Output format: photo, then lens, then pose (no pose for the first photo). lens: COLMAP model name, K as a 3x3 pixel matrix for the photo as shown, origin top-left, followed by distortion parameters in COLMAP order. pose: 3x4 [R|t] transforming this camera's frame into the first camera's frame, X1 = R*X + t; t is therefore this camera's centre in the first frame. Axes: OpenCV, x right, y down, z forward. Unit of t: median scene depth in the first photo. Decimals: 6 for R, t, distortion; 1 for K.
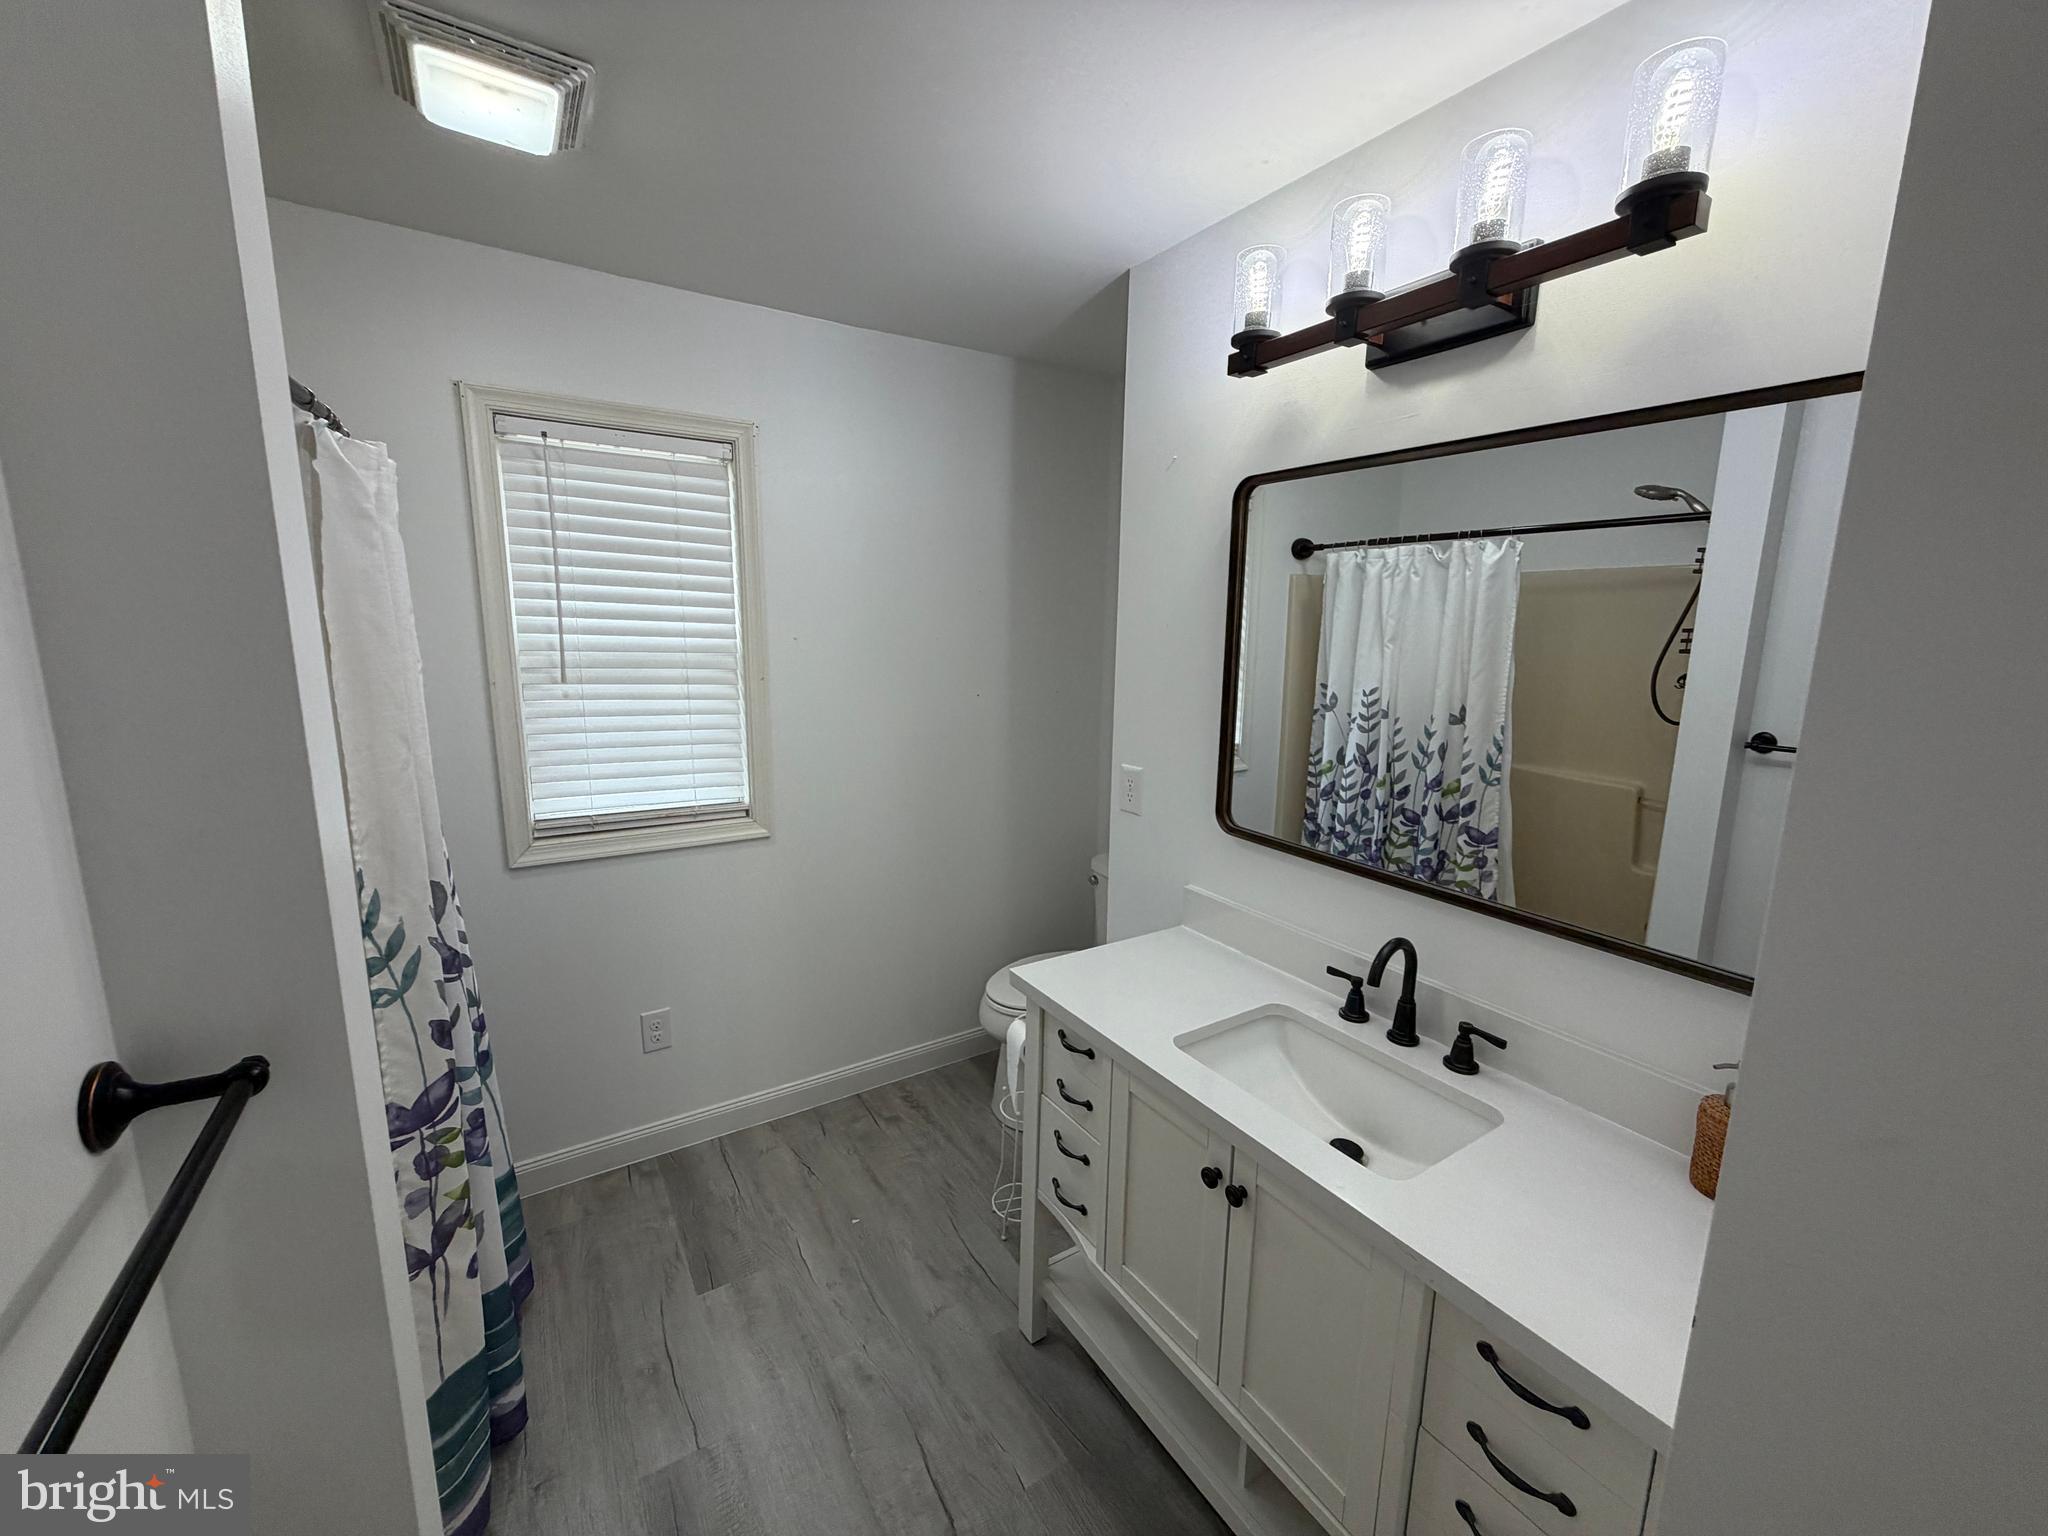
lens RADIAL K [[809.0, 0, 1027.6], [0, 809.0, 770.5], [0, 0, 1]] dist [-0.001770, 0.000165]
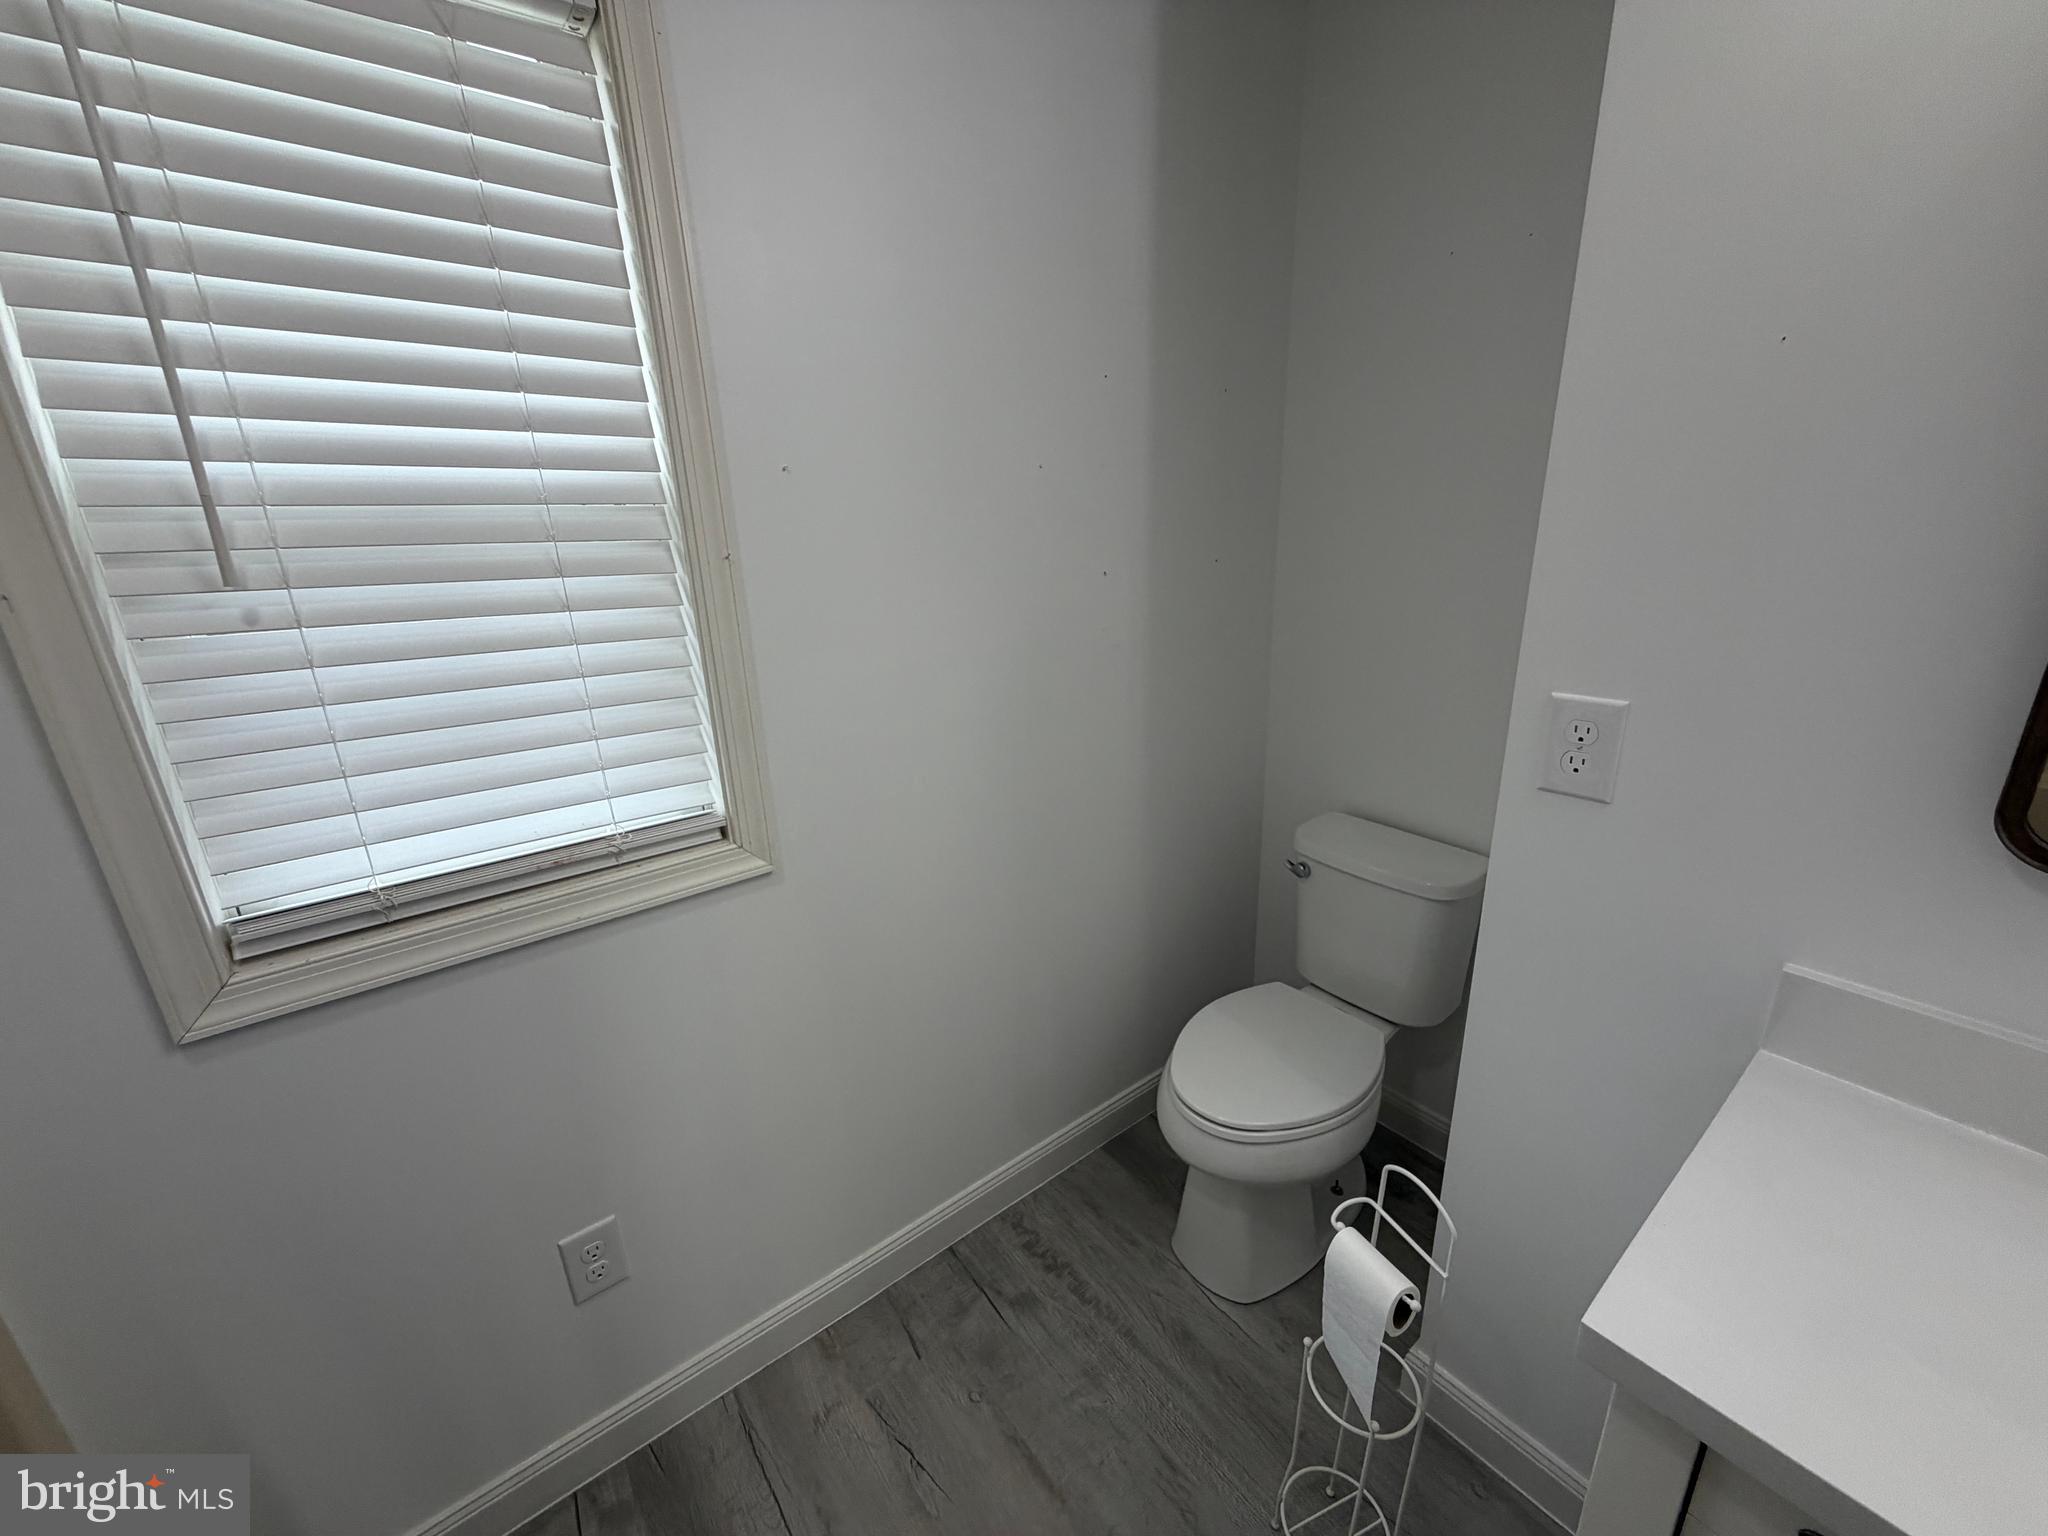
lens RADIAL K [[809.0, 0, 1026.2], [0, 809.0, 766.7], [0, 0, 1]] dist [-0.001770, 0.000165]
pose [[0.994924, -0.075454, 0.066583, -0.195087], [0.066753, 0.989982, 0.124418, -0.039652], [-0.075304, -0.119342, 0.989993, 0.507153]]
